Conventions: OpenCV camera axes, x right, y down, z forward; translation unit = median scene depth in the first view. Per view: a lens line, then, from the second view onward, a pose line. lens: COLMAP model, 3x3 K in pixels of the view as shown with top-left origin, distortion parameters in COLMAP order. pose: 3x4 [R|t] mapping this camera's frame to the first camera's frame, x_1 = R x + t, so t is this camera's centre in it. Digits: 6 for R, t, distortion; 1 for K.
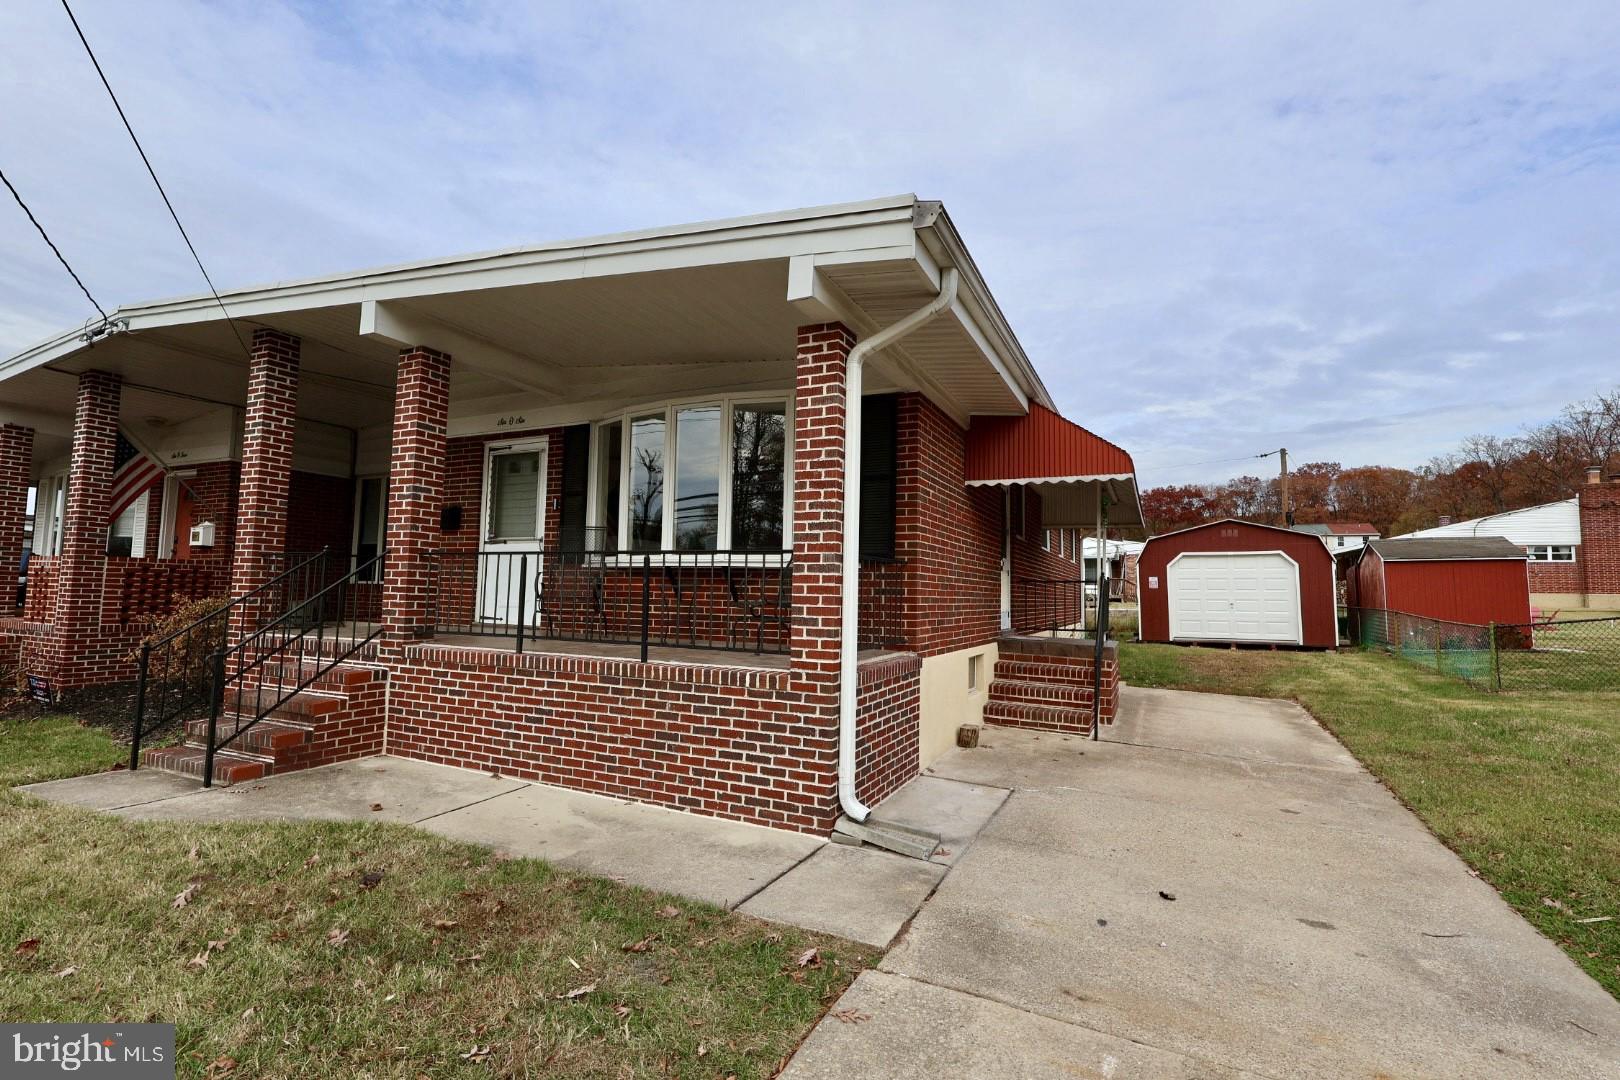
lens RADIAL K [[751.0, 0, 813.1], [0, 751.0, 534.6], [0, 0, 1]] dist [-0.002087, 0.002701]
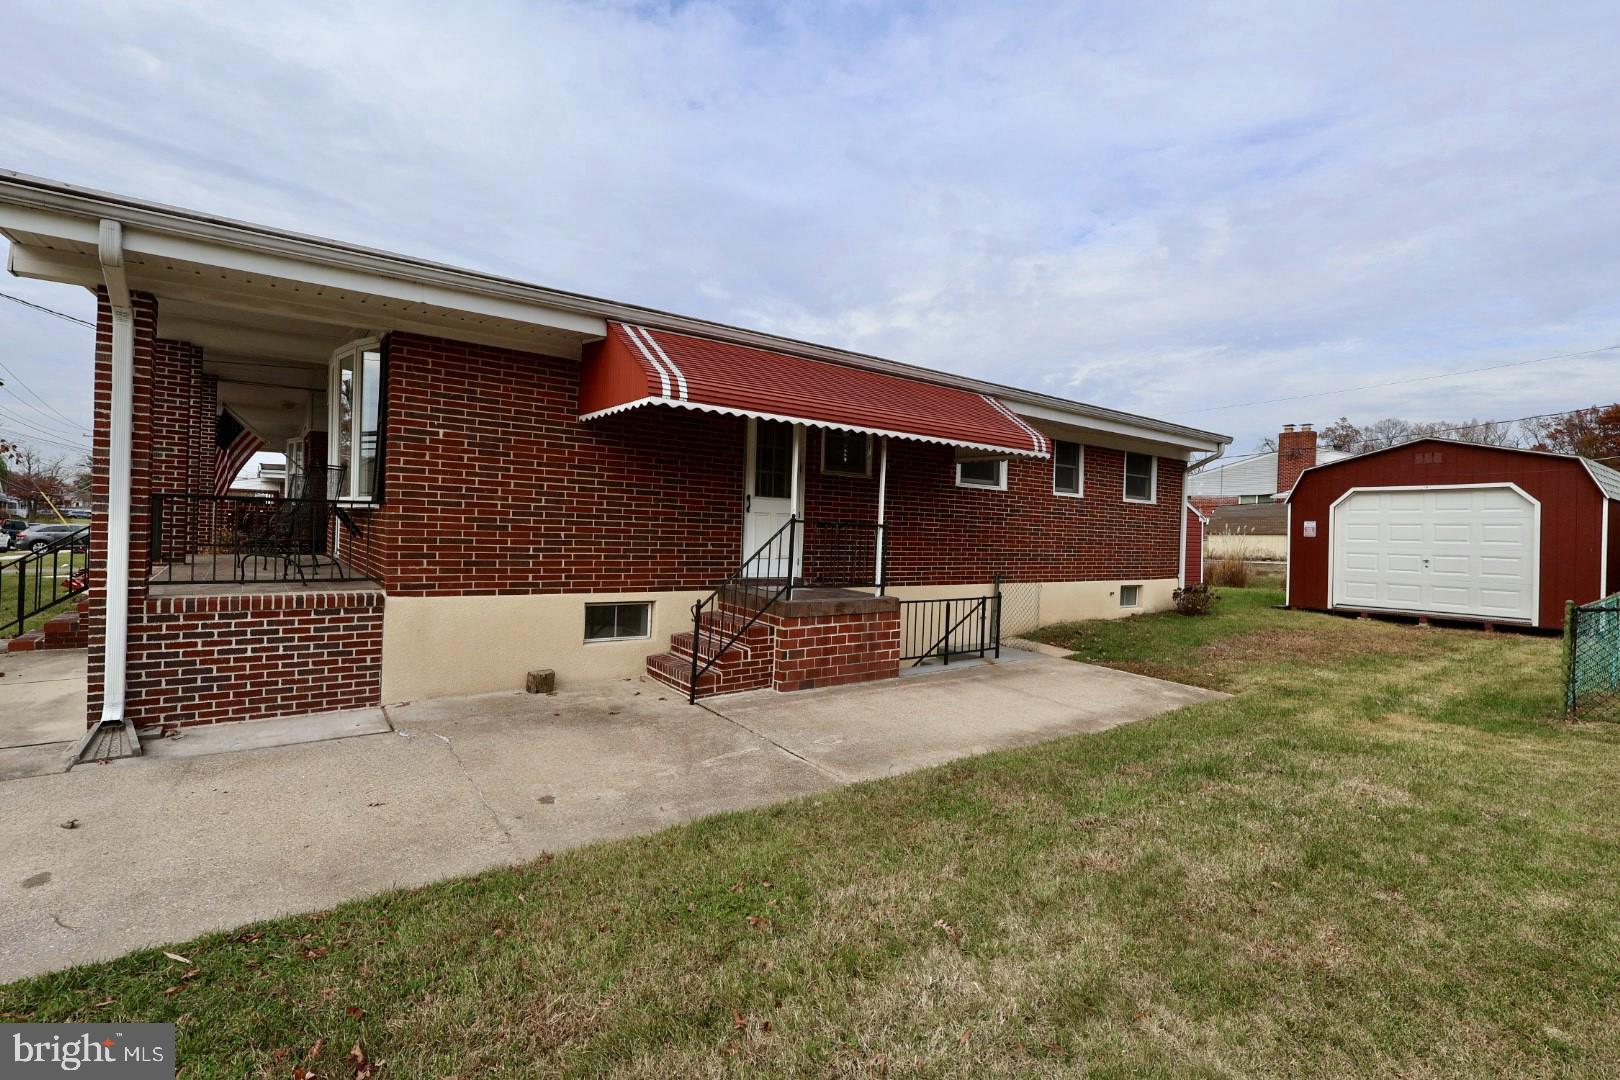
lens RADIAL K [[751.0, 0, 808.8], [0, 751.0, 537.9], [0, 0, 1]] dist [-0.002087, 0.002701]
pose [[0.881324, 0.017162, -0.472202, 0.724702], [0.021233, 0.996892, 0.075862, 0.012704], [0.472036, -0.076885, 0.878220, 0.242058]]
